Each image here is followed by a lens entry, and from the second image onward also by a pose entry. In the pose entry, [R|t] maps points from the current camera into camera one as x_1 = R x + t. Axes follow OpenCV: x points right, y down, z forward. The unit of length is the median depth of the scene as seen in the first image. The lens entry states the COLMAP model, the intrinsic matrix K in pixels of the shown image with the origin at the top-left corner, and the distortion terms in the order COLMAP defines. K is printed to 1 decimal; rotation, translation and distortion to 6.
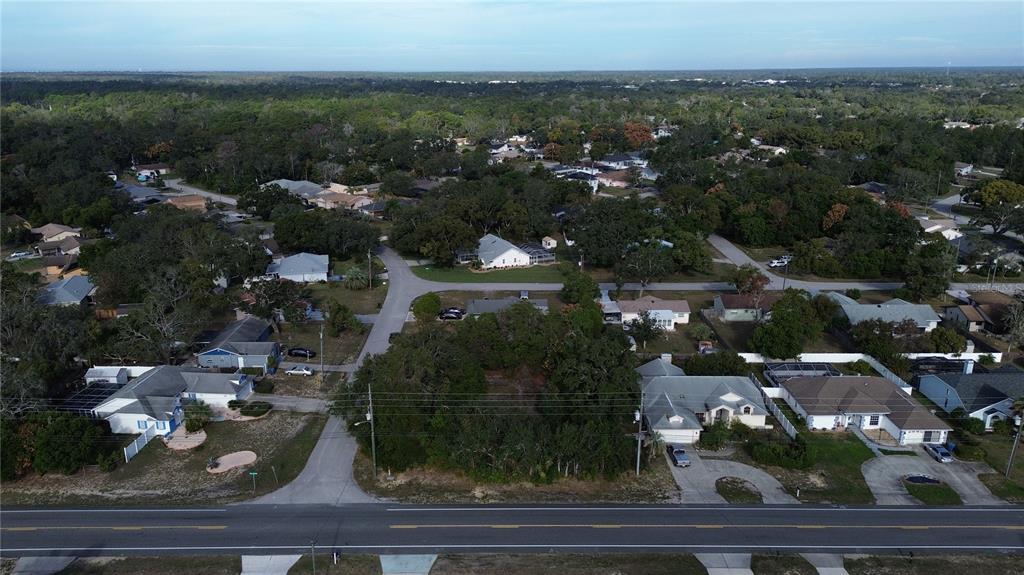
lens RADIAL K [[721.7, 0, 512.0], [0, 721.7, 287.5], [0, 0, 1]] dist [0.069908, -0.067170]
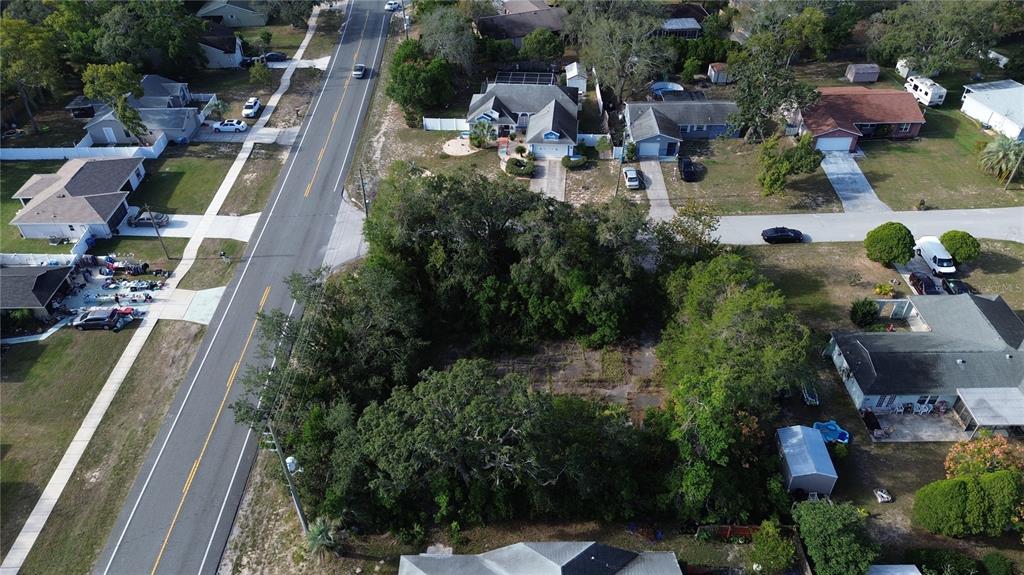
lens RADIAL K [[721.7, 0, 512.0], [0, 721.7, 287.5], [0, 0, 1]] dist [0.069908, -0.067170]
pose [[-0.007958, 0.630857, -0.775859, 0.398488], [-0.281416, 0.743112, 0.607116, -0.239329], [0.959553, 0.223170, 0.171619, 0.788490]]
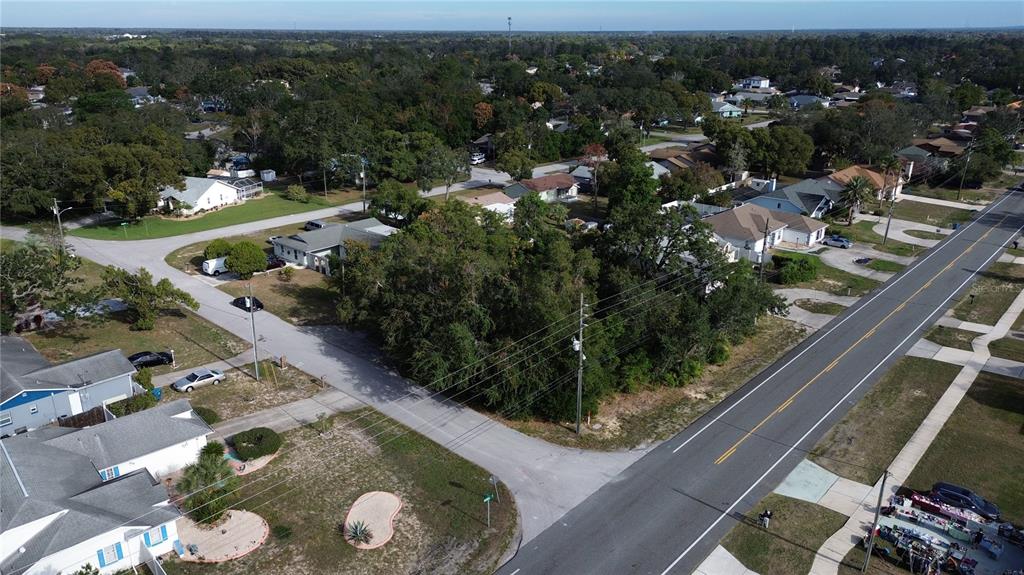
lens RADIAL K [[721.7, 0, 512.0], [0, 721.7, 287.5], [0, 0, 1]] dist [0.069908, -0.067170]
pose [[0.680517, -0.241394, 0.691828, -0.513013], [0.208448, 0.968942, 0.133045, 0.021411], [-0.702458, 0.053671, 0.709699, 0.436135]]
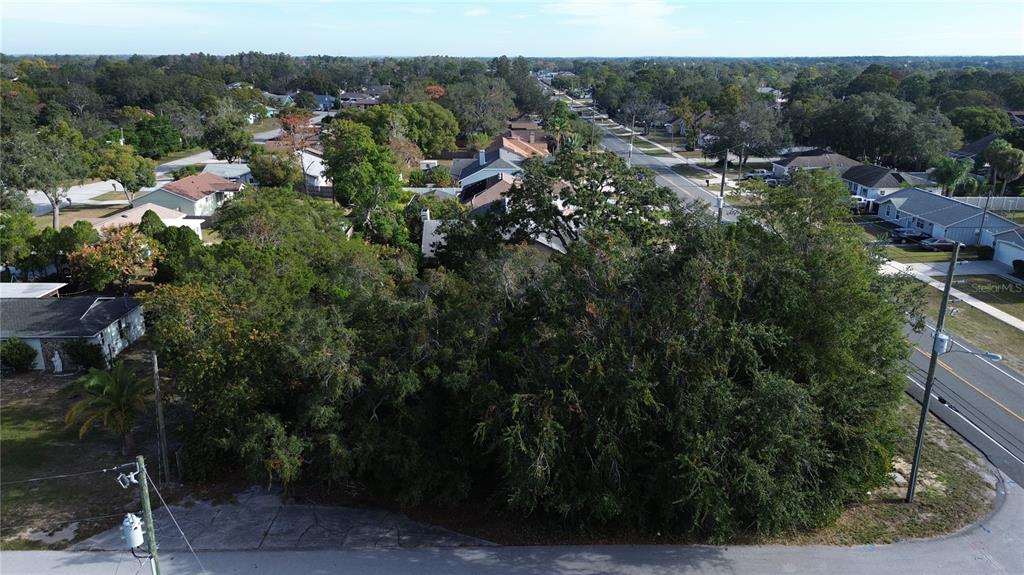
lens RADIAL K [[724.2, 0, 512.0], [0, 724.2, 287.5], [0, 0, 1]] dist [0.059801, -0.061906]
pose [[-0.007426, -0.298902, 0.954255, -0.401490], [0.285544, 0.913914, 0.288488, -0.007273], [-0.958337, 0.274624, 0.078563, 0.883191]]
